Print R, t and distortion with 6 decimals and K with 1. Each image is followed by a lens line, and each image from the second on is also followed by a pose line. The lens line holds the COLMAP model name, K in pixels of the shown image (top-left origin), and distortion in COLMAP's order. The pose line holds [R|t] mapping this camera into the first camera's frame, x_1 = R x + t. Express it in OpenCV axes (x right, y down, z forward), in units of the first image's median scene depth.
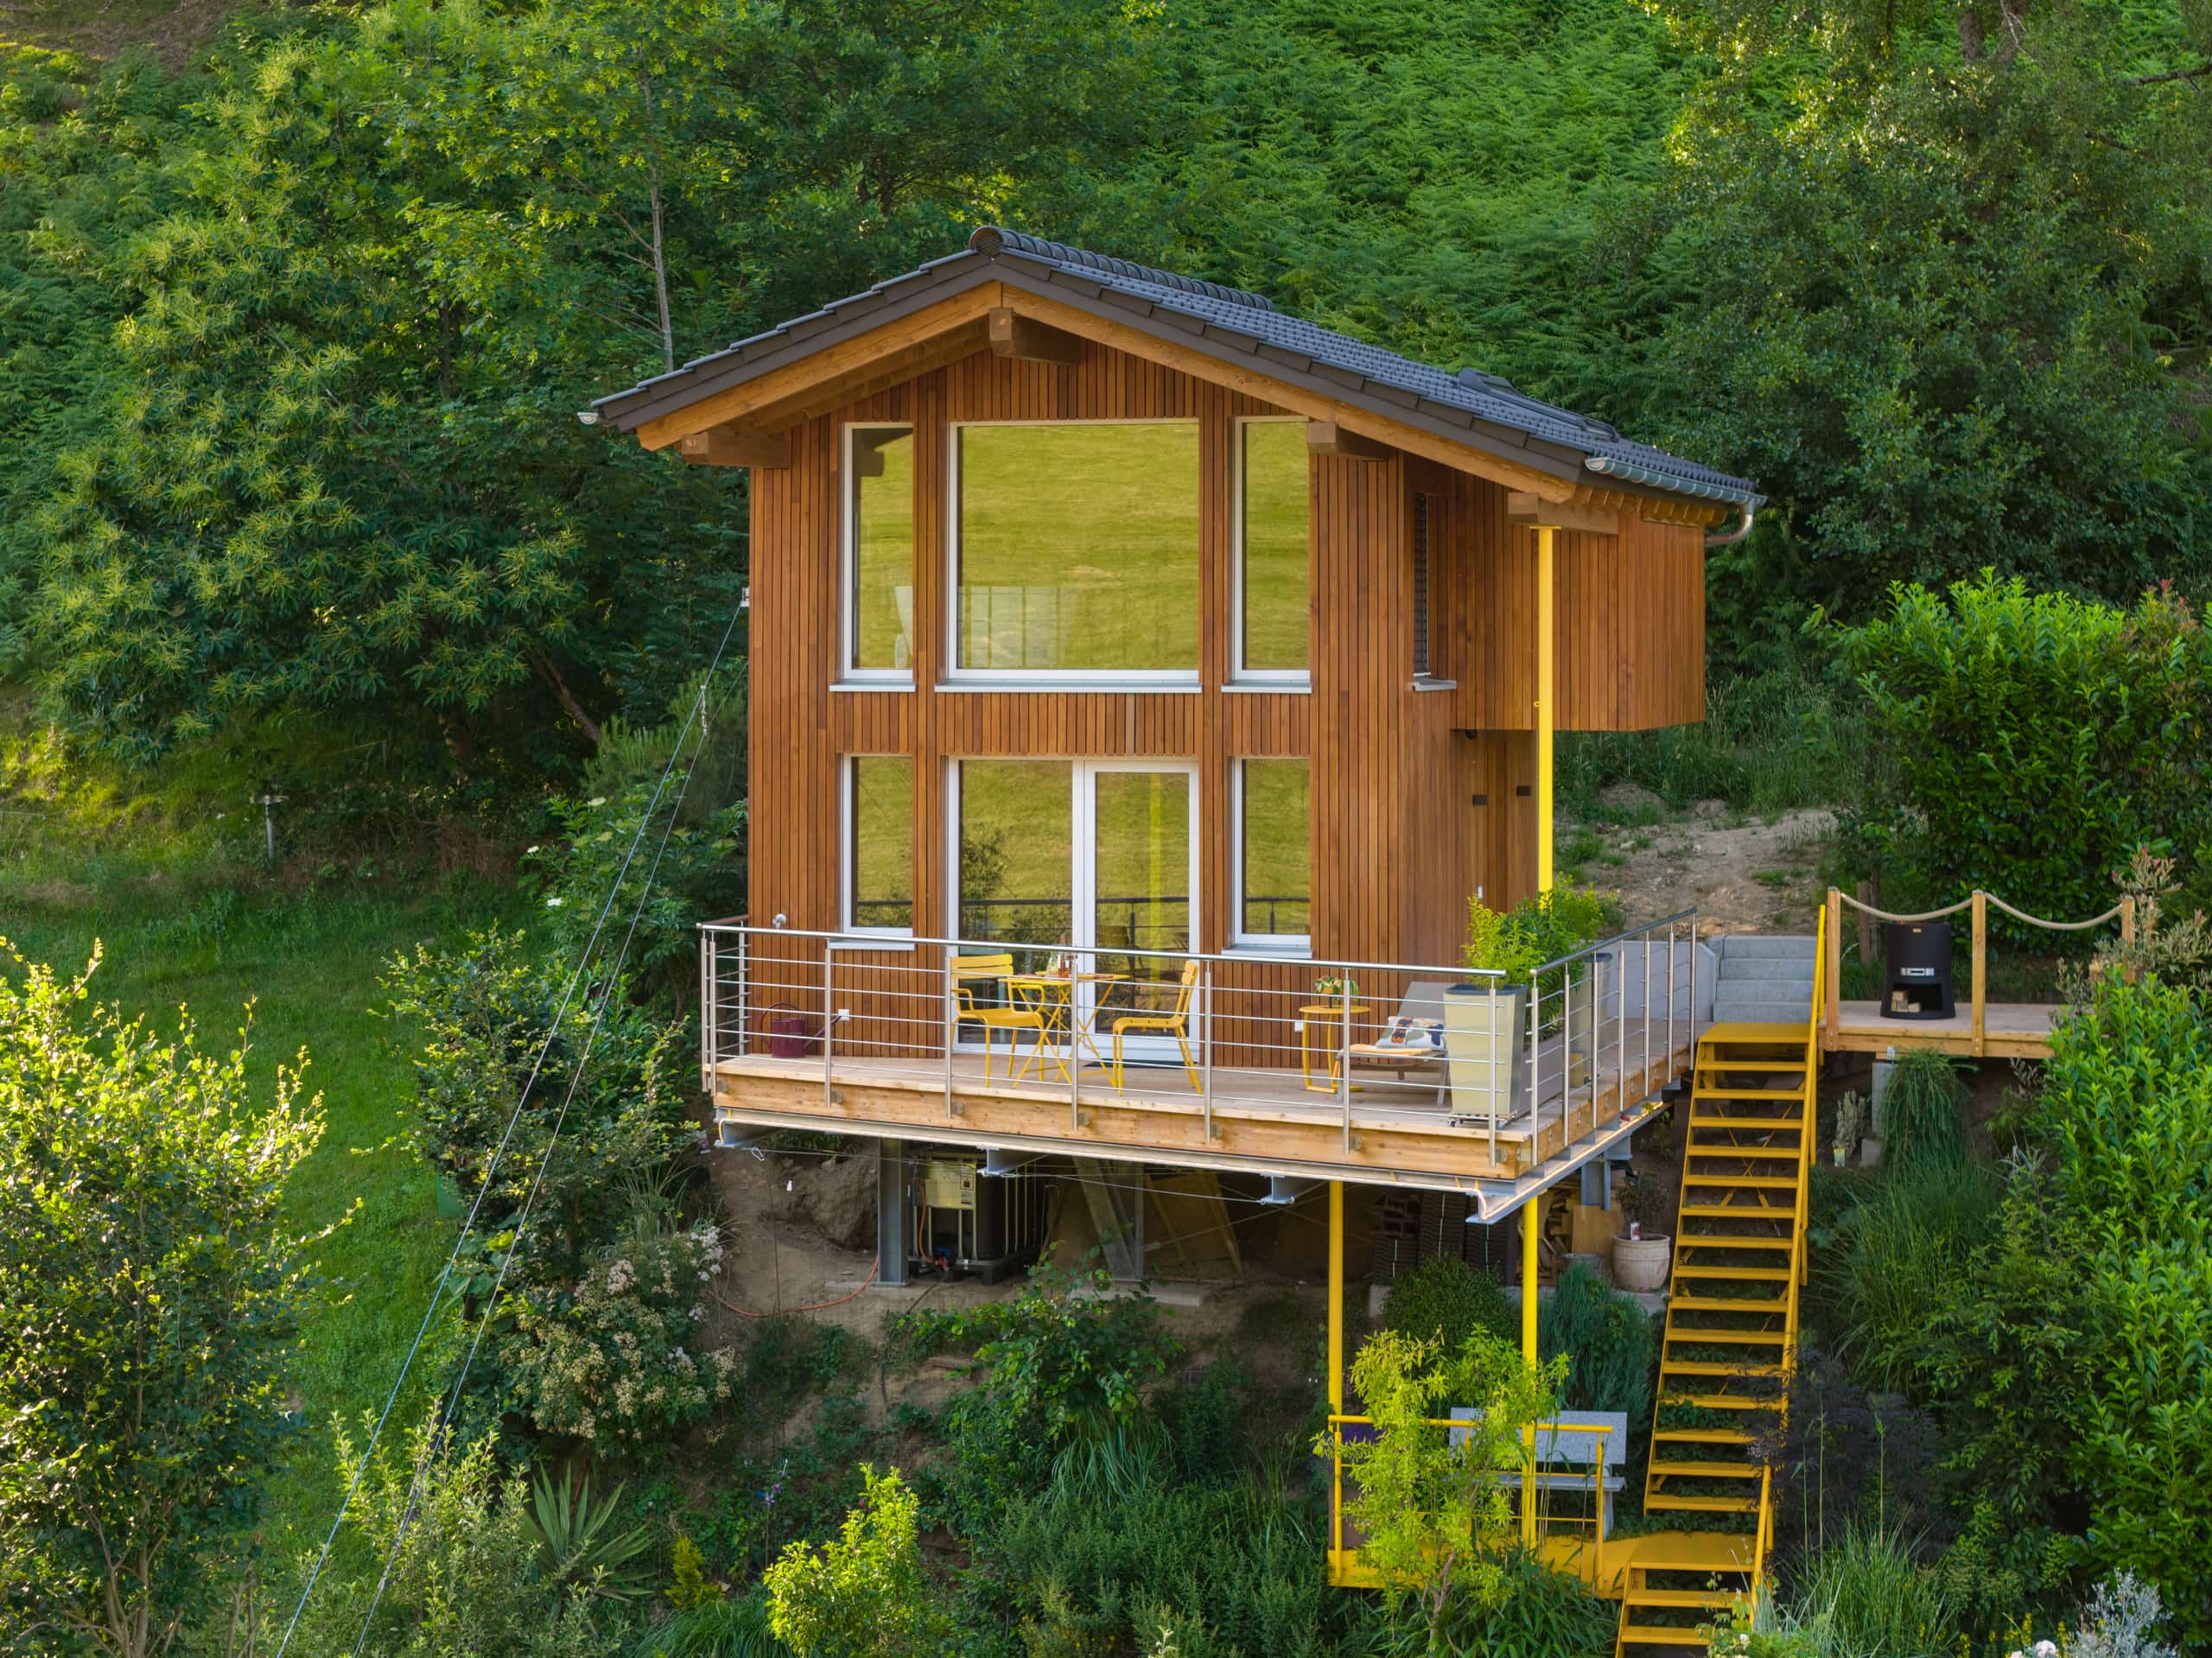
lens RADIAL K [[4305.2, 0, 1097.5], [0, 4305.2, 568.3], [0, 0, 1]] dist [-0.129335, 0.578972]
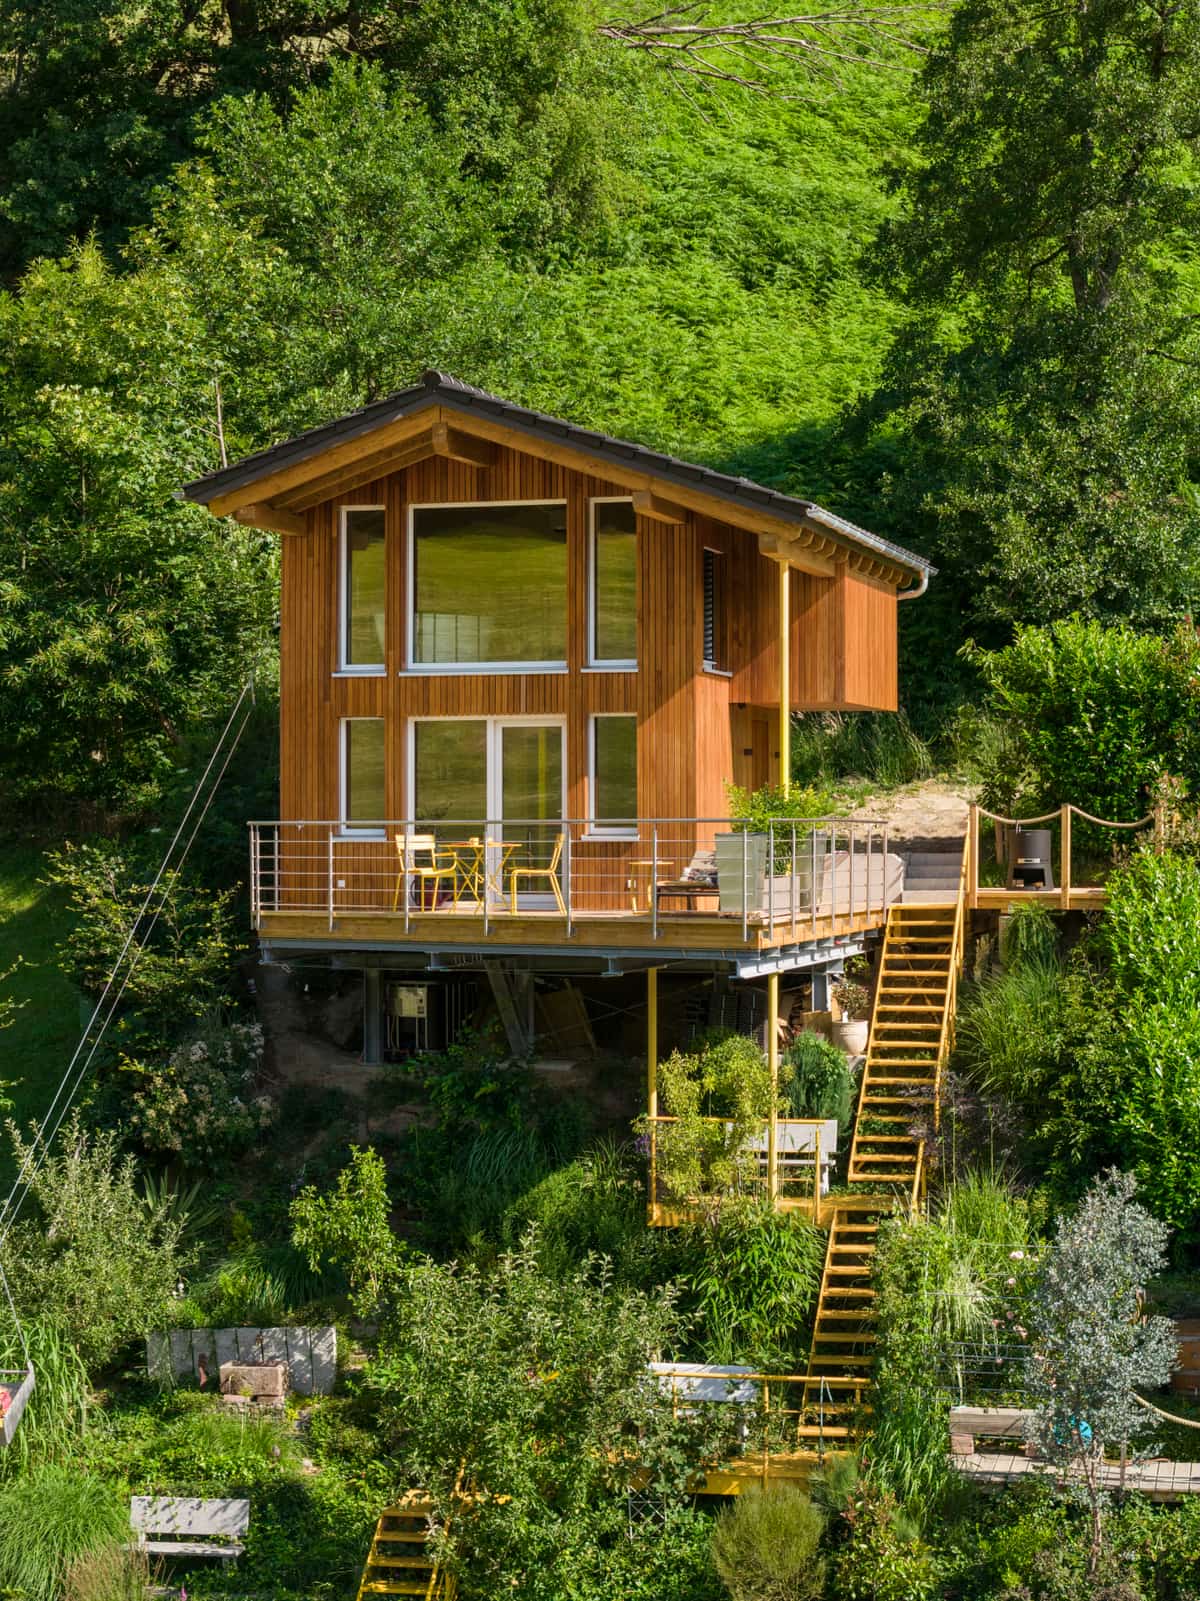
lens RADIAL K [[3116.1, 0, 600.0], [0, 3116.1, 800.5], [0, 0, 1]] dist [-0.129335, 0.578972]
pose [[0.999818, -0.001621, 0.018985, 0.013751], [0.001609, 0.999999, 0.000628, 0.072927], [-0.018986, -0.000597, 0.999820, -0.135942]]
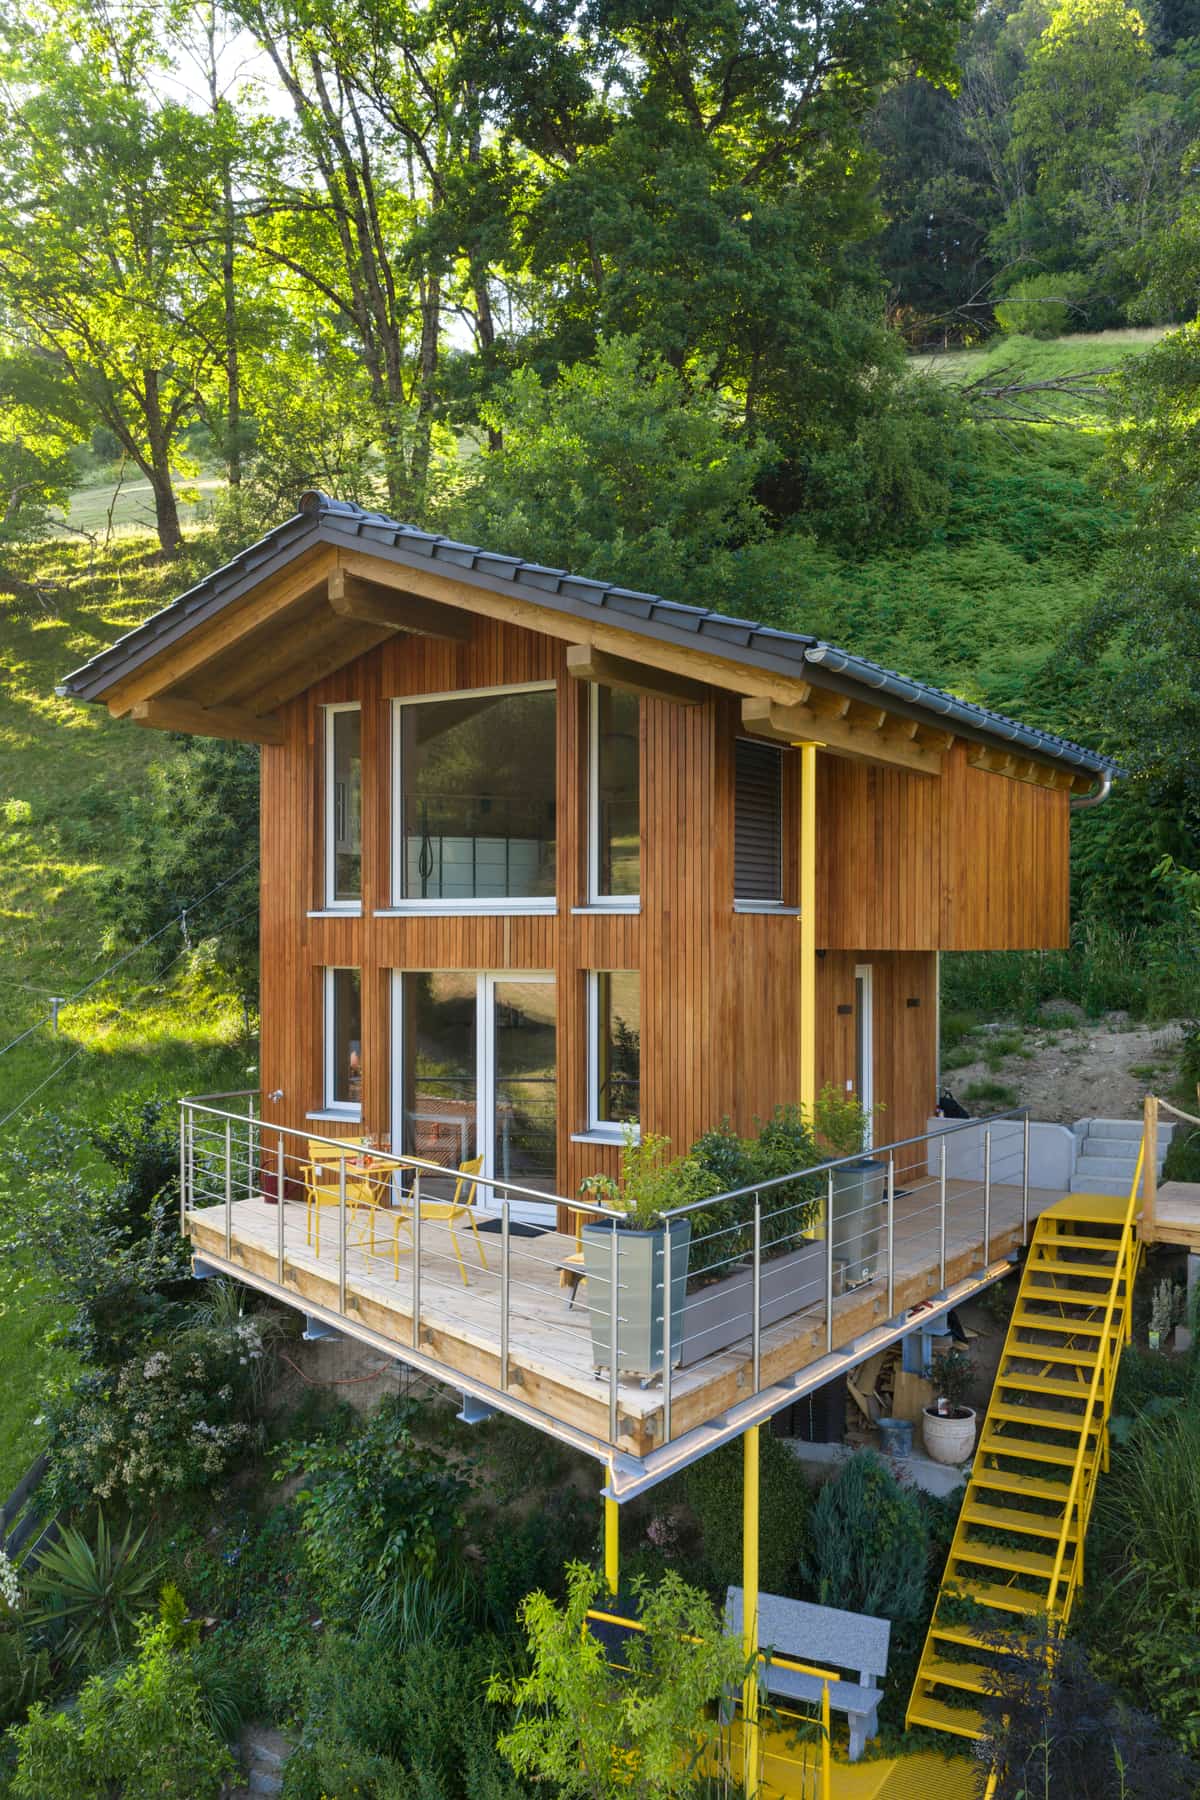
lens RADIAL K [[1444.6, 0, 630.6], [0, 1444.6, 952.6], [0, 0, 1]] dist [0.007537, 0.012893]
pose [[0.961545, 0.004458, -0.274611, 0.146545], [0.001099, 0.999798, 0.020081, 0.030573], [0.274645, -0.019611, 0.961346, 0.611641]]
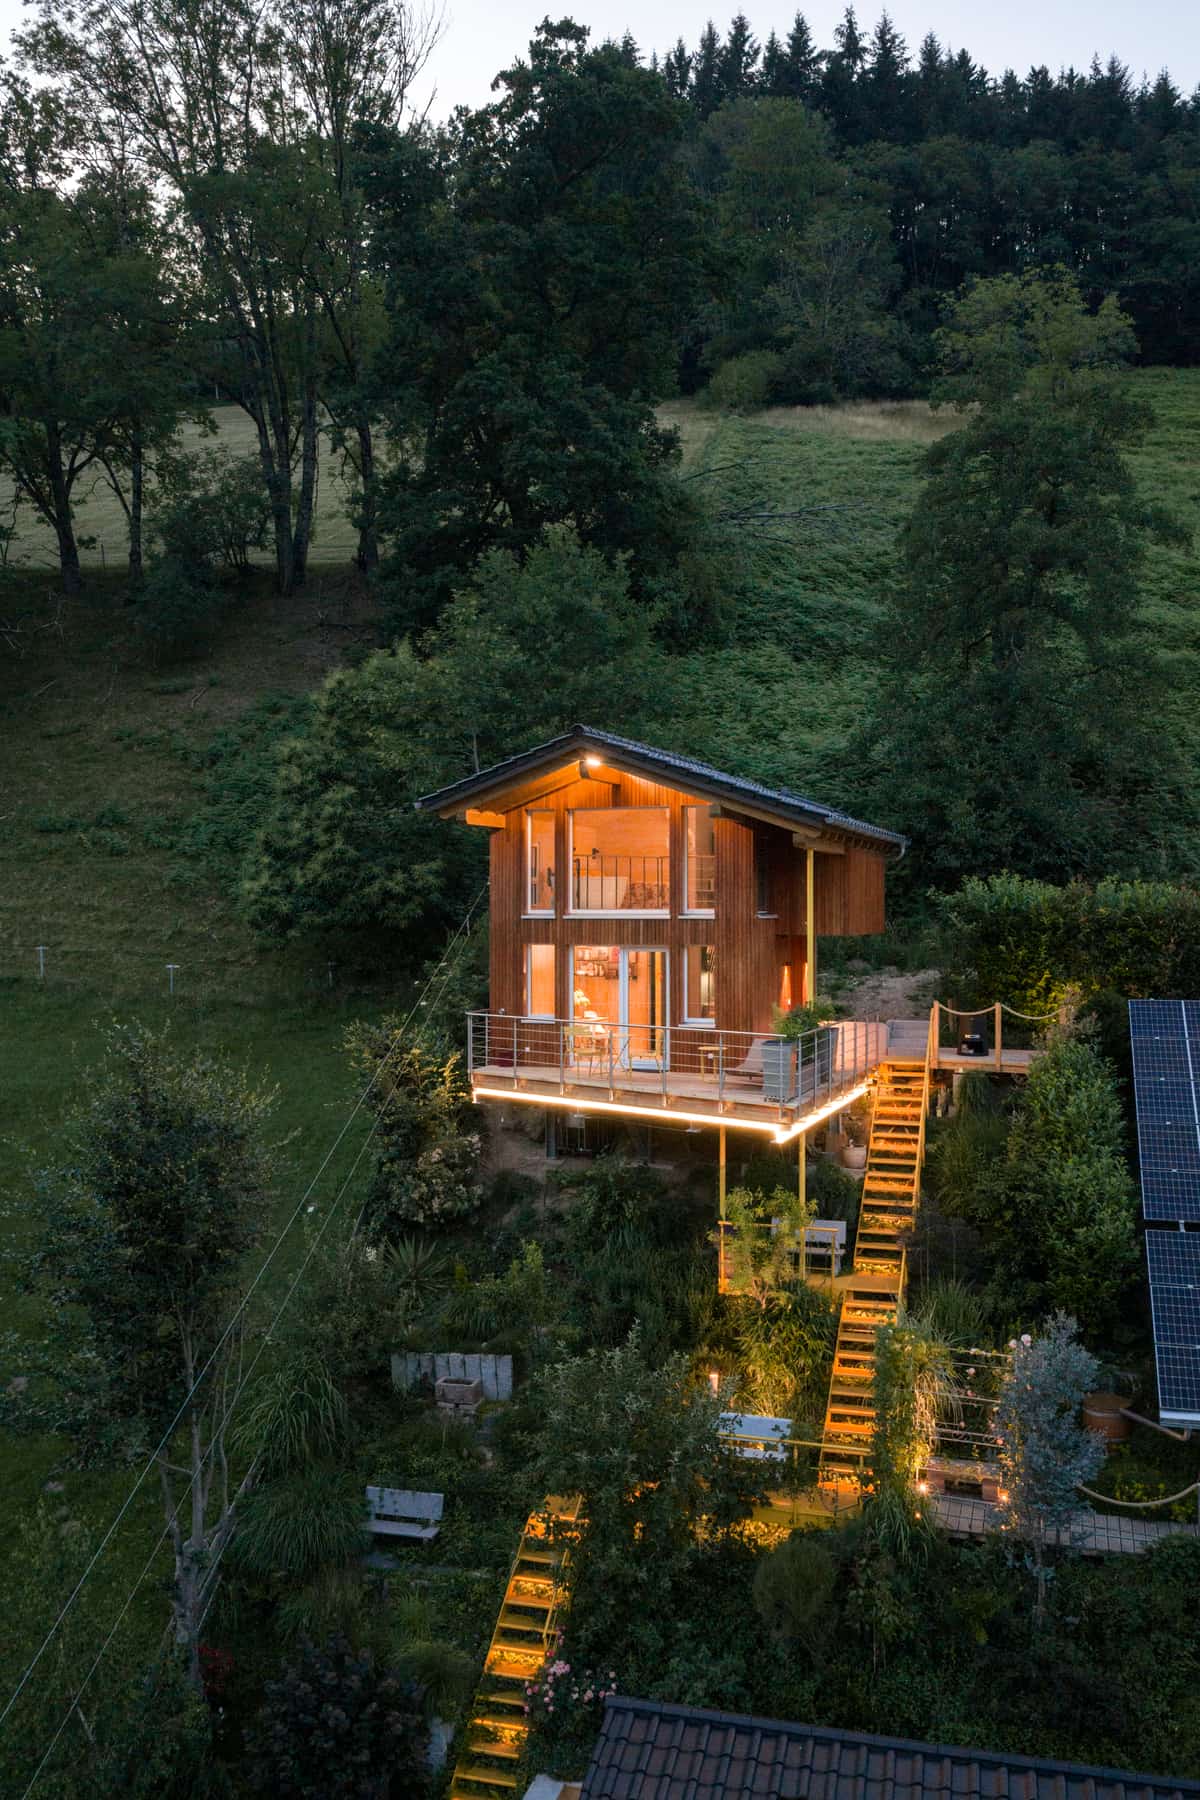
lens RADIAL K [[1439.5, 0, 600.0], [0, 1439.5, 900.0], [0, 0, 1]] dist [0.039505, 0.000875]
pose [[0.997227, 0.001157, -0.074409, 0.044088], [-0.000775, 0.999986, 0.005158, 0.013797], [0.074414, -0.005086, 0.997214, 0.180160]]
